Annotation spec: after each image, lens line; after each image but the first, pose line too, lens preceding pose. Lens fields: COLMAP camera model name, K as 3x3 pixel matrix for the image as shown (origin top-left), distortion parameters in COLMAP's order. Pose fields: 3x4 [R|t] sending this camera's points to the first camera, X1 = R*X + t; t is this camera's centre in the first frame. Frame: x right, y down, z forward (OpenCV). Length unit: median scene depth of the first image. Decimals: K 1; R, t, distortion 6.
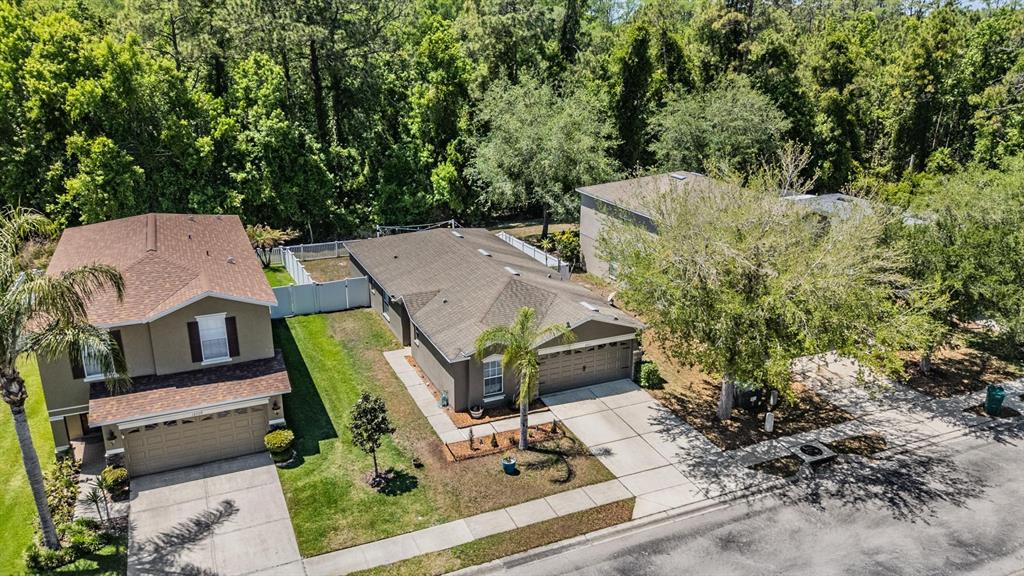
lens RADIAL K [[751.4, 0, 511.9], [0, 751.4, 291.3], [0, 0, 1]] dist [0.069357, -0.064306]
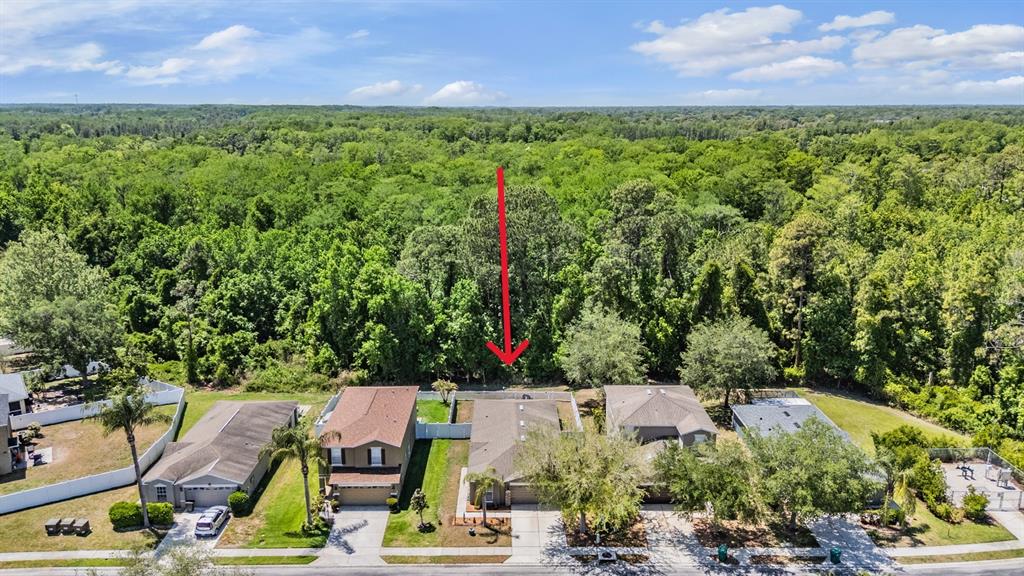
lens RADIAL K [[751.4, 0, 516.3], [0, 751.4, 289.4], [0, 0, 1]] dist [0.069357, -0.064306]
pose [[0.918043, 0.090510, -0.386011, 0.828154], [-0.124991, 0.990018, -0.065130, -0.330383], [0.376263, 0.108040, 0.920192, -1.046989]]
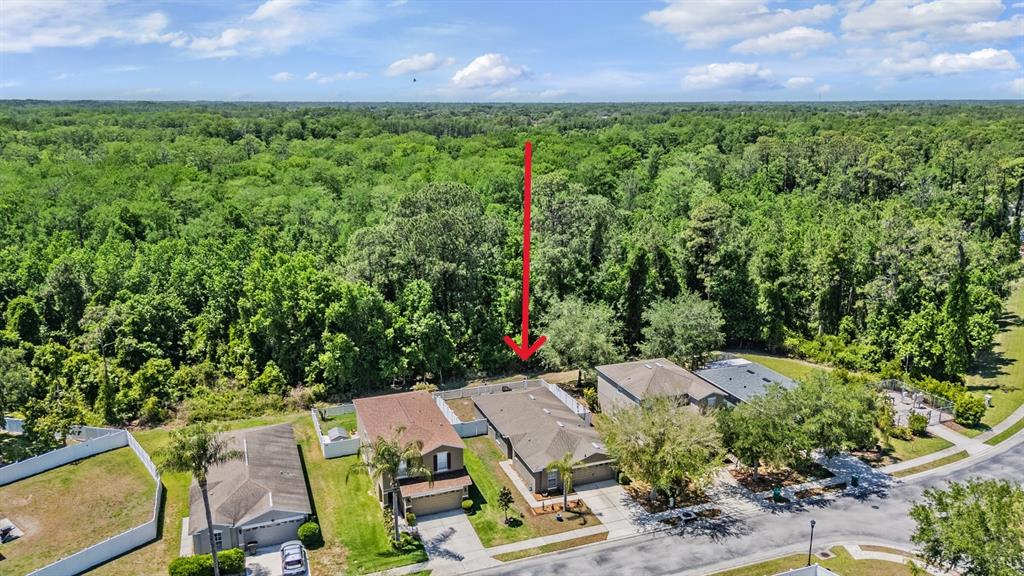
lens RADIAL K [[751.4, 0, 513.3], [0, 751.4, 288.8], [0, 0, 1]] dist [0.069357, -0.064306]
pose [[0.998124, 0.009826, -0.060432, -0.009401], [-0.014916, 0.996323, -0.084369, -0.256181], [0.059380, 0.085112, 0.994600, -1.294455]]
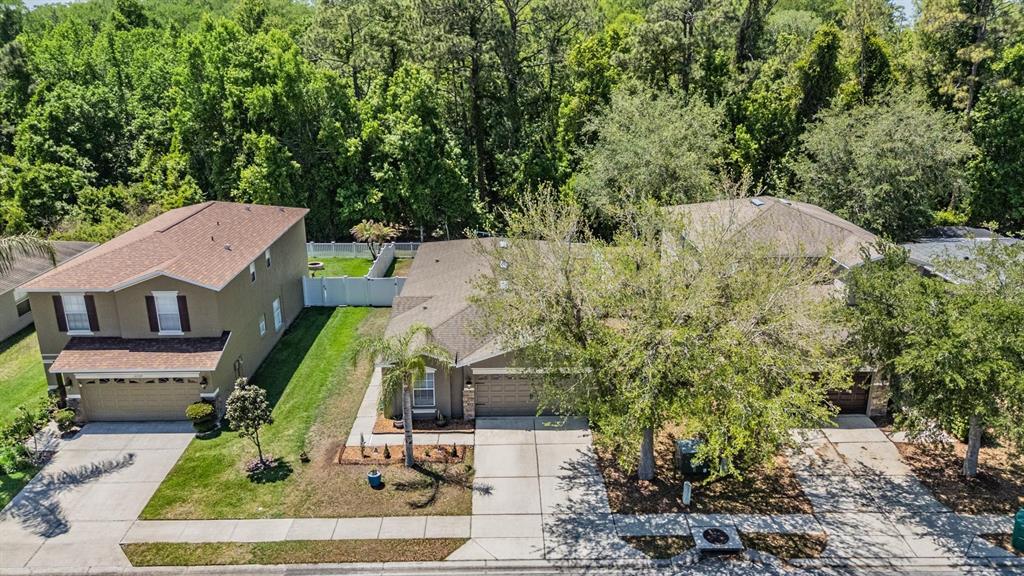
lens RADIAL K [[751.4, 0, 514.4], [0, 751.4, 292.0], [0, 0, 1]] dist [0.069357, -0.064306]
pose [[0.920538, 0.115071, -0.373320, 0.422951], [-0.119063, 0.992809, 0.012433, -0.037321], [0.372066, 0.033003, 0.927619, 0.120217]]
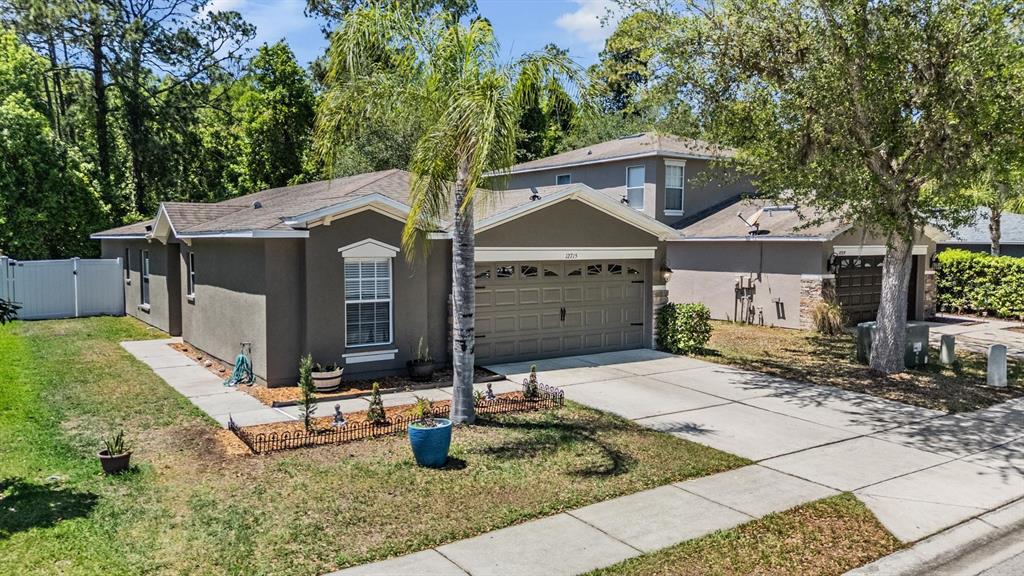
lens RADIAL K [[751.4, 0, 513.1], [0, 751.4, 287.8], [0, 0, 1]] dist [0.069357, -0.064306]
pose [[0.981767, -0.013006, 0.189642, -0.023926], [0.062588, 0.964143, -0.257896, 0.211540], [-0.179488, 0.265063, 0.947378, 0.569718]]
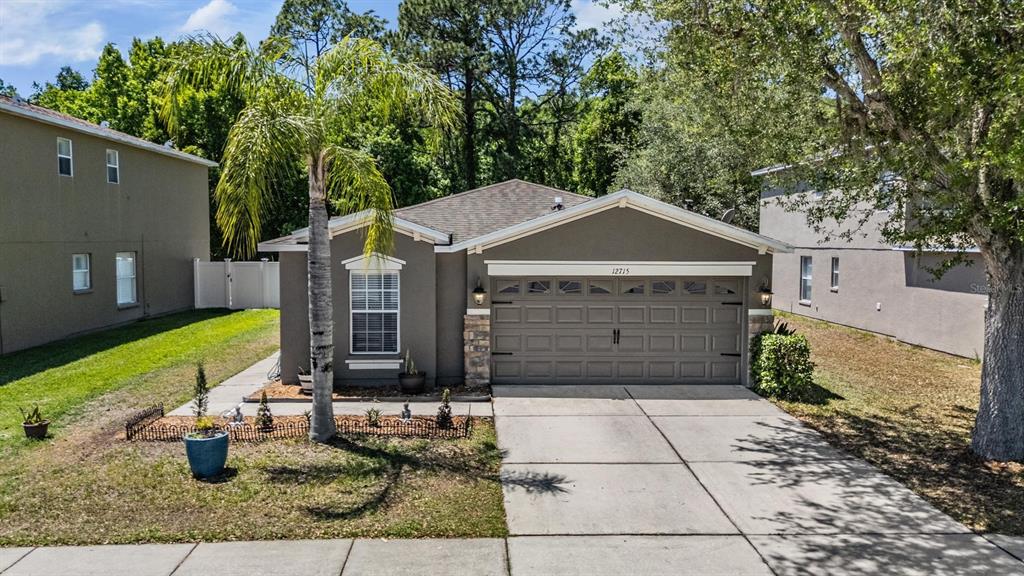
lens RADIAL K [[751.4, 0, 516.0], [0, 751.4, 290.1], [0, 0, 1]] dist [0.069357, -0.064306]
pose [[0.931494, 0.025165, -0.362885, 0.200412], [-0.119146, 0.963680, -0.239009, 0.189628], [0.343690, 0.265872, 0.900660, 0.611208]]
